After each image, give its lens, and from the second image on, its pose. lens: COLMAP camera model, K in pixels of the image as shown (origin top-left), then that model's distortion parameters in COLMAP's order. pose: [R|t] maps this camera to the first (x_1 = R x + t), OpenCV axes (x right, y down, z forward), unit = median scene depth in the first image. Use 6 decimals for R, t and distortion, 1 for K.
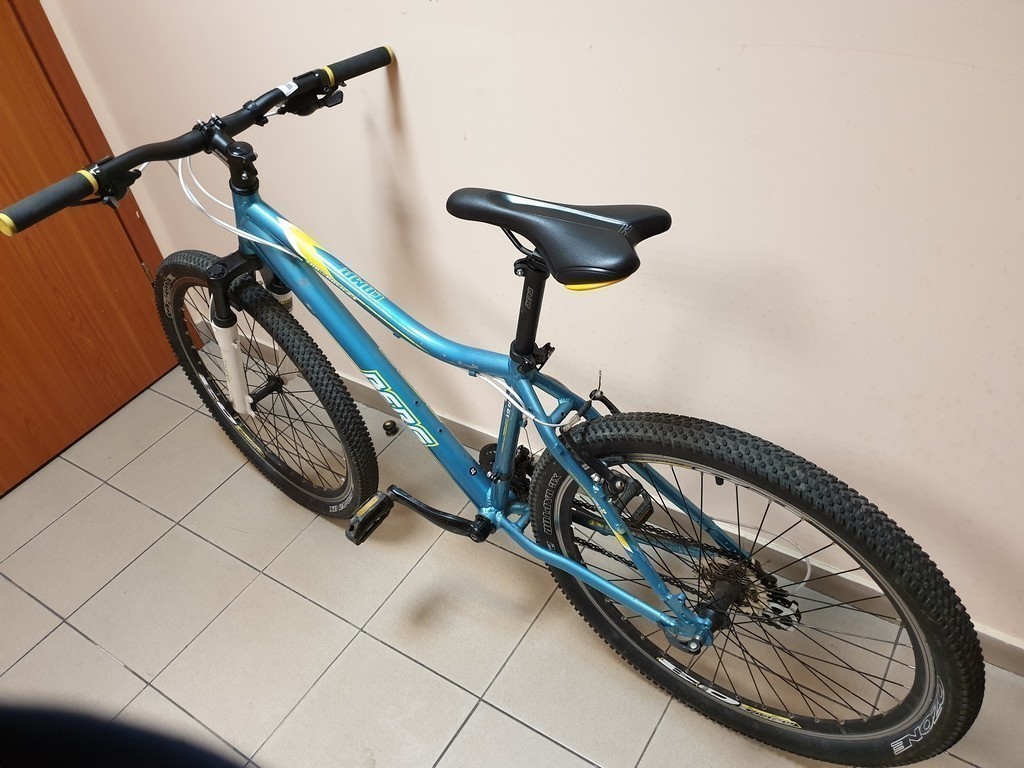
lens RADIAL K [[801.2, 0, 514.6], [0, 801.2, 377.0], [0, 0, 1]] dist [0.010090, 0.005243]
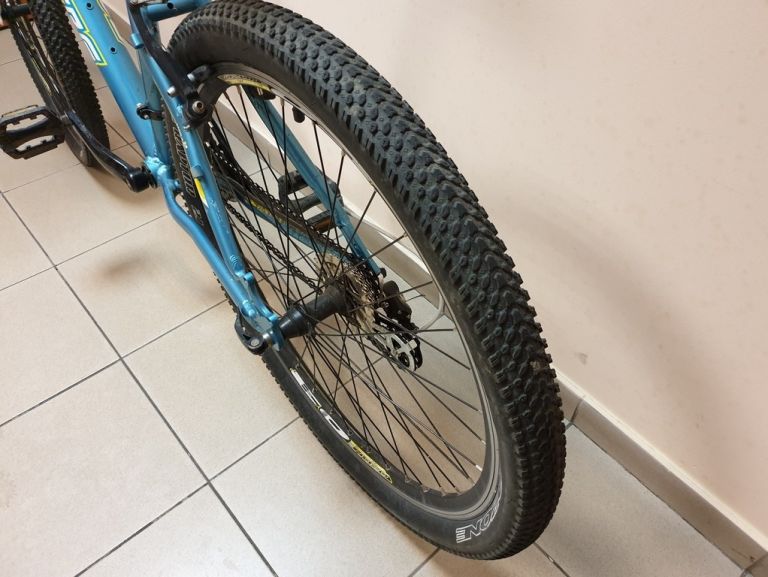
lens RADIAL K [[606.8, 0, 384.0], [0, 606.8, 288.5], [0, 0, 1]] dist [0.003419, -0.005290]
pose [[0.954926, 0.290442, -0.061320, 0.303441], [-0.277411, 0.946675, 0.163858, 0.124238], [0.105642, -0.139462, 0.984576, 0.357268]]
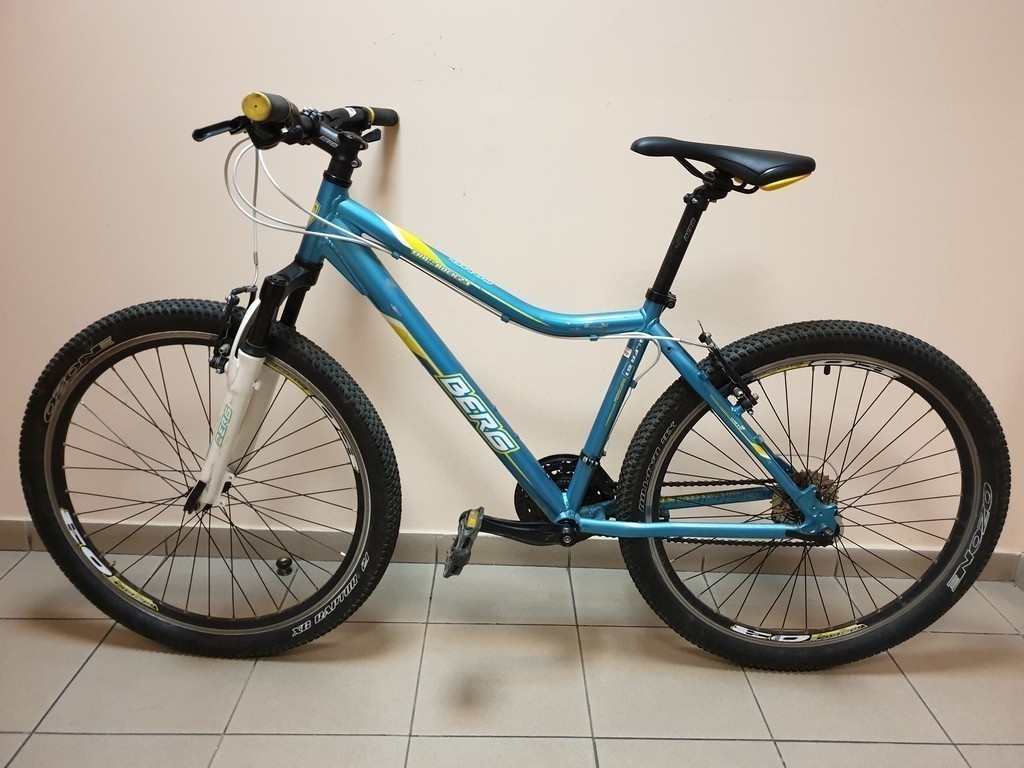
lens RADIAL K [[781.8, 0, 512.0], [0, 781.8, 384.0], [0, 0, 1]] dist [-0.003947, -0.001755]
pose [[0.816225, -0.025296, 0.577180, -0.665063], [0.249426, 0.916566, -0.312559, 0.314069], [-0.521117, 0.399082, 0.754434, 0.248429]]
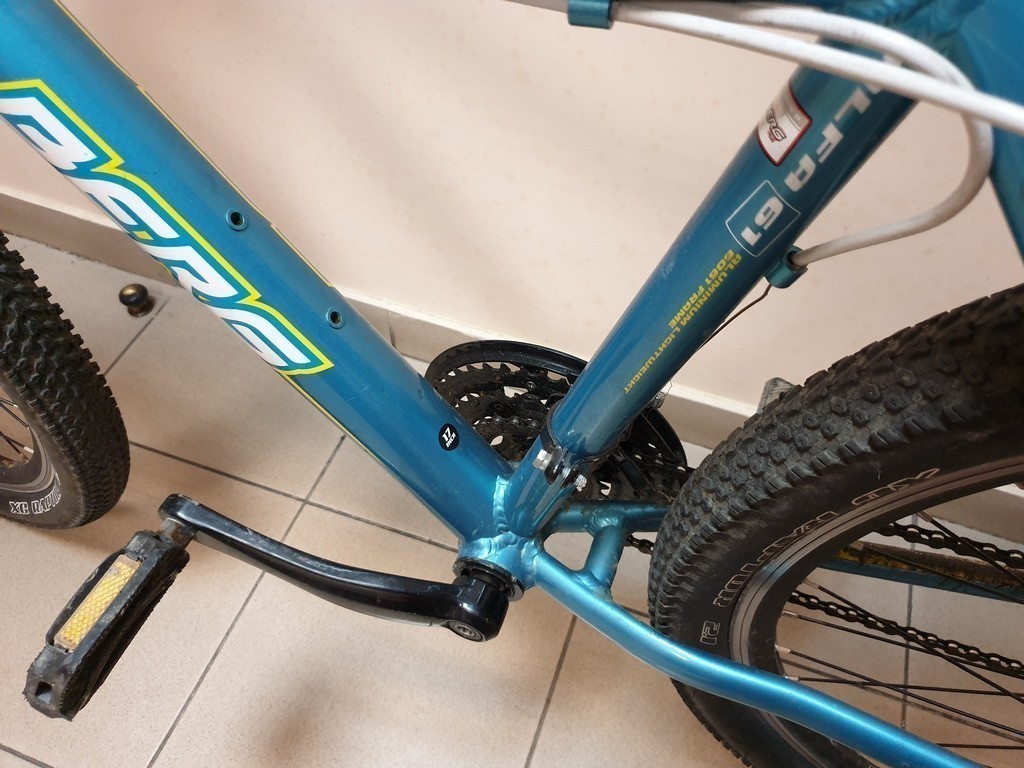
lens RADIAL K [[826.1, 0, 511.9], [0, 826.1, 389.8], [0, 0, 1]] dist [0.011272, 0.010065]
pose [[0.960694, -0.105563, 0.256757, -0.111416], [0.050577, 0.975957, 0.212012, 0.034330], [-0.272964, -0.190693, 0.942935, 0.712881]]
